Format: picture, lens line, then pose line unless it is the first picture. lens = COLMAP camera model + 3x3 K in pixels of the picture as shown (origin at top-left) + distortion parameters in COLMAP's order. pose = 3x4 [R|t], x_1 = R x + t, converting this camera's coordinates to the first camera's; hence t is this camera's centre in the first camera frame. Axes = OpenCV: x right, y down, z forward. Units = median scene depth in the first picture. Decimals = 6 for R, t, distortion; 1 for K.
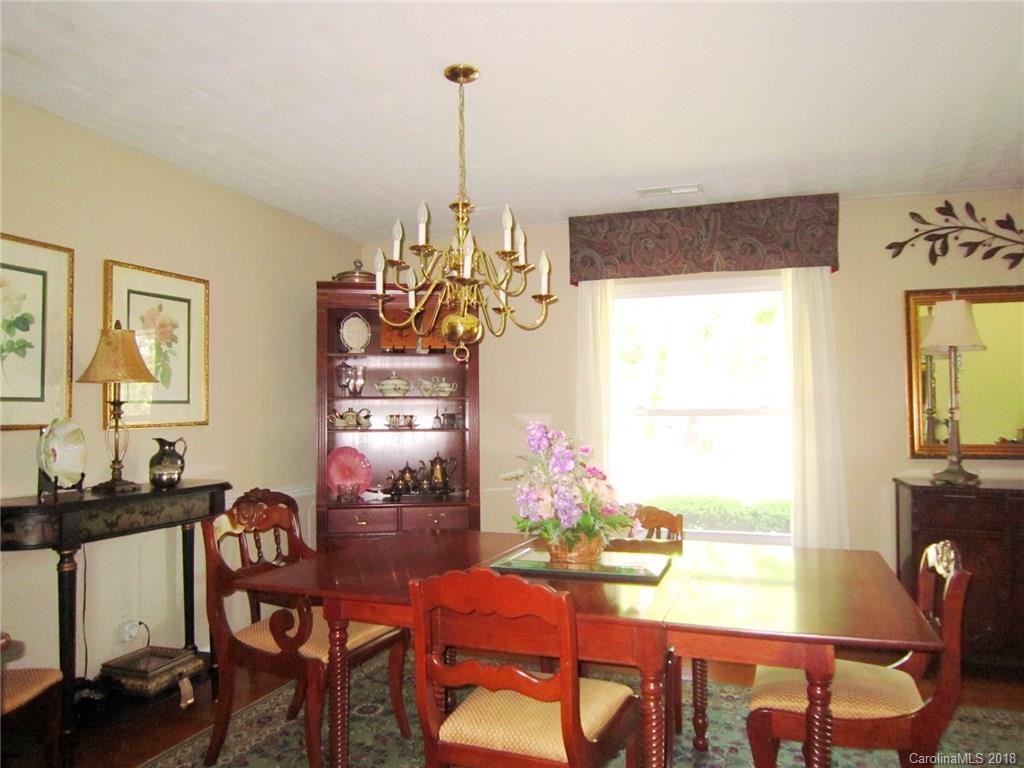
lens RADIAL K [[730.8, 0, 517.3], [0, 730.8, 386.5], [0, 0, 1]] dist [-0.067782, 0.026638]
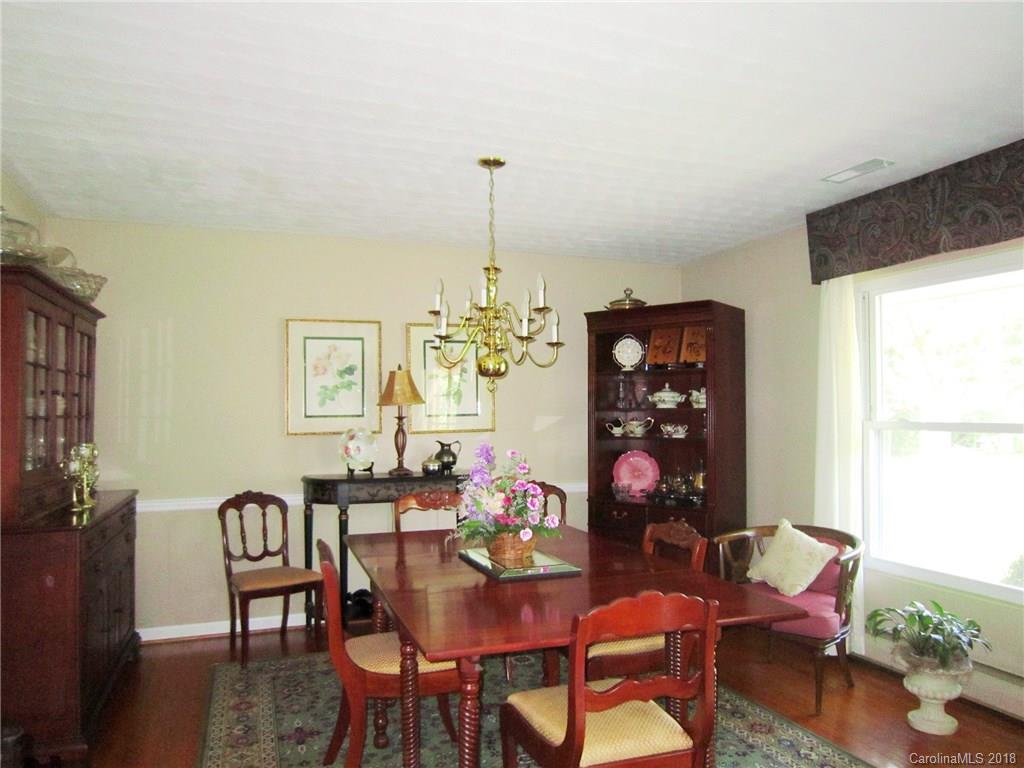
lens RADIAL K [[730.8, 0, 509.9], [0, 730.8, 387.1], [0, 0, 1]] dist [-0.067782, 0.026638]
pose [[0.637318, -0.021463, -0.770302, 0.571272], [0.029357, 0.999563, -0.003562, -0.021769], [0.770042, -0.020344, 0.637669, 0.128628]]
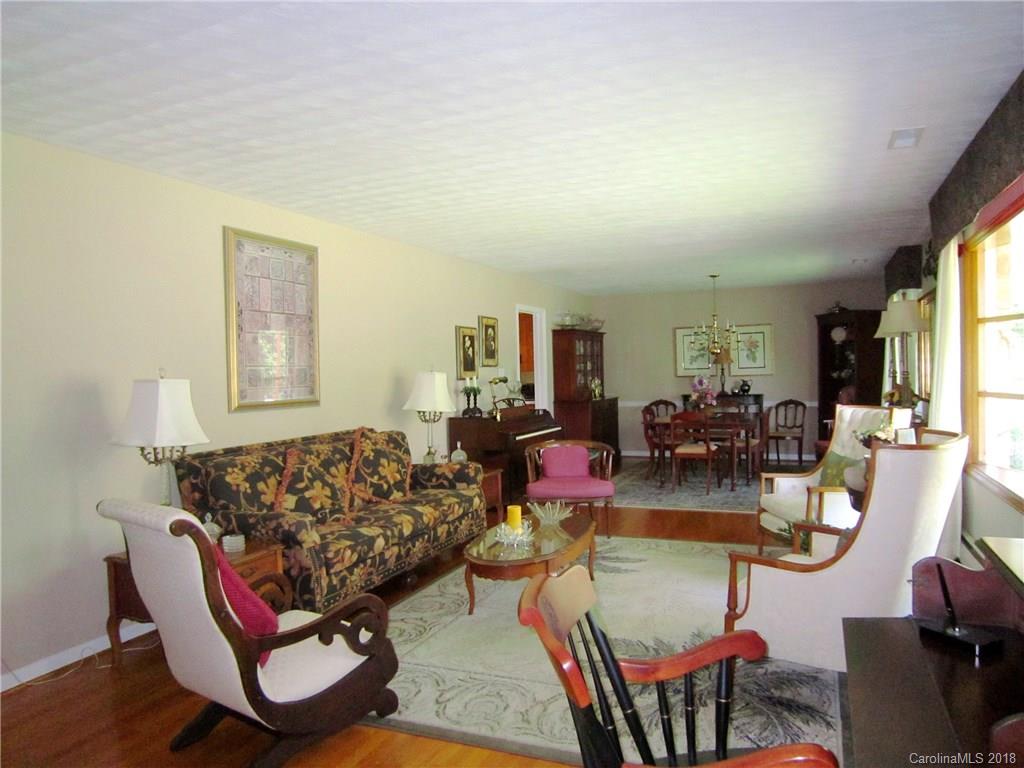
lens RADIAL K [[730.8, 0, 510.8], [0, 730.8, 385.0], [0, 0, 1]] dist [-0.067782, 0.026638]
pose [[-0.072625, 0.024747, -0.997052, 2.161213], [0.056084, 0.998212, 0.020691, -0.022458], [0.995781, -0.054416, -0.073883, 0.164504]]
